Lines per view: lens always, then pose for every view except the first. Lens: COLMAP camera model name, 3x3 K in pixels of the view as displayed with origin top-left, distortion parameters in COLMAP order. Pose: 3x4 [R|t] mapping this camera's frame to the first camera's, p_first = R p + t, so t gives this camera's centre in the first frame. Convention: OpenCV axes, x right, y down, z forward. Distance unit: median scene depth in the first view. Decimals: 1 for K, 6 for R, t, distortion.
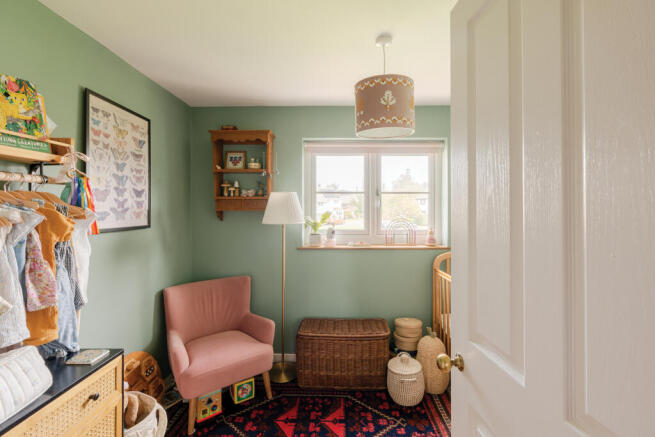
lens RADIAL K [[302.6, 0, 327.2], [0, 302.6, 205.2], [0, 0, 1]] dist [-0.000694, 0.000302]
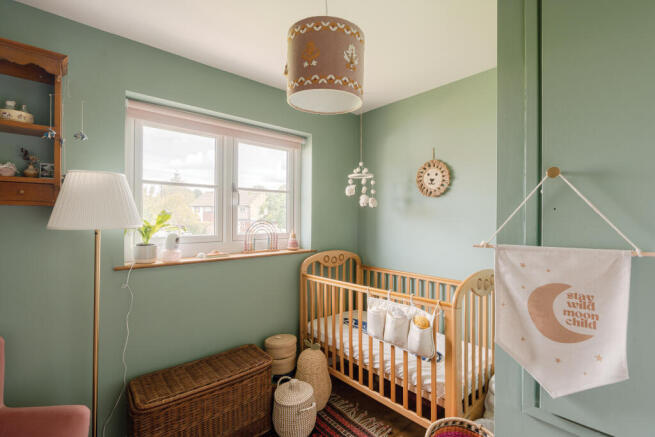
lens RADIAL K [[302.1, 0, 327.5], [0, 302.1, 218.5], [0, 0, 1]] dist [0.000868, 0.001142]
pose [[0.730106, 0.003551, 0.683324, -0.207047], [-0.010751, 0.999922, 0.006291, 0.032981], [-0.683249, -0.011939, 0.730088, 0.270219]]
